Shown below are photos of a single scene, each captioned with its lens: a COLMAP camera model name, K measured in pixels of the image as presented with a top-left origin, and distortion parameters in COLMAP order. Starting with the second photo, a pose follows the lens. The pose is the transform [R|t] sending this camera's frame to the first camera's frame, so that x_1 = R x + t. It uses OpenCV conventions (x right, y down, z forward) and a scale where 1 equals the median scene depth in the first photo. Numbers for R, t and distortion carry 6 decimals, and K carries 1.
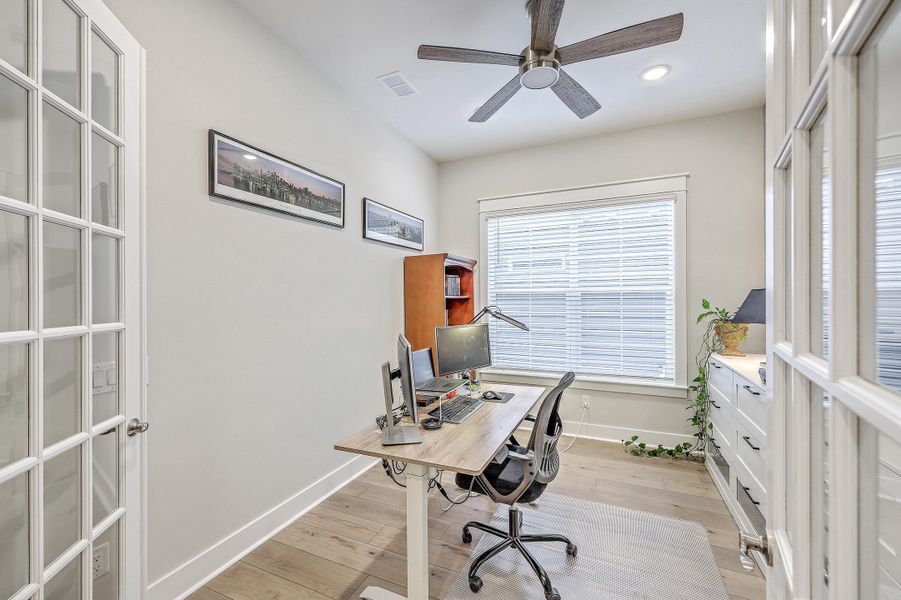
lens RADIAL K [[367.8, 0, 453.4], [0, 367.8, 298.7], [0, 0, 1]] dist [-0.000033, -0.000036]
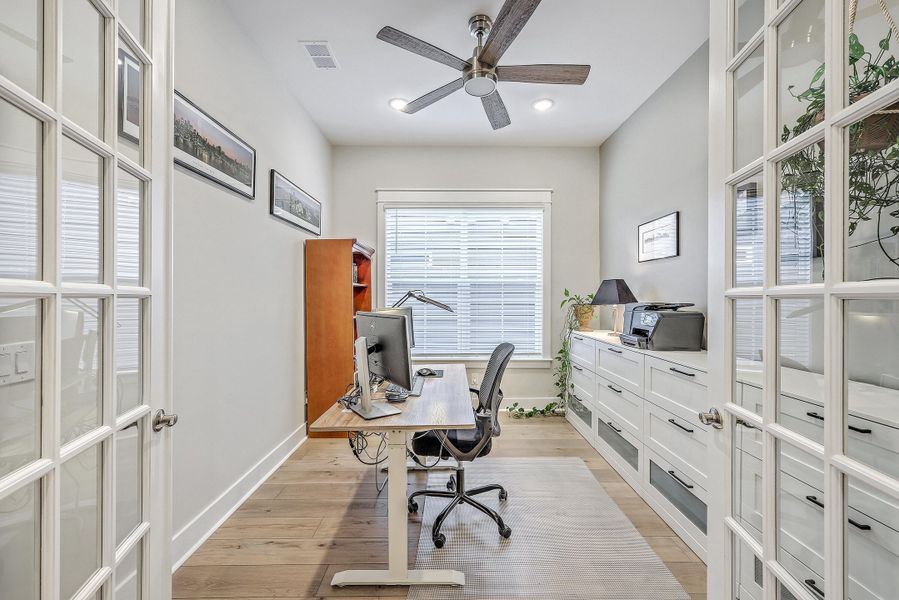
lens RADIAL K [[365.7, 0, 451.9], [0, 365.7, 297.1], [0, 0, 1]] dist [0.000057, 0.000151]
pose [[0.908592, 0.007673, 0.417615, -0.228276], [-0.006913, 0.999971, -0.003333, 0.040653], [-0.417628, 0.000141, 0.908618, 0.005719]]
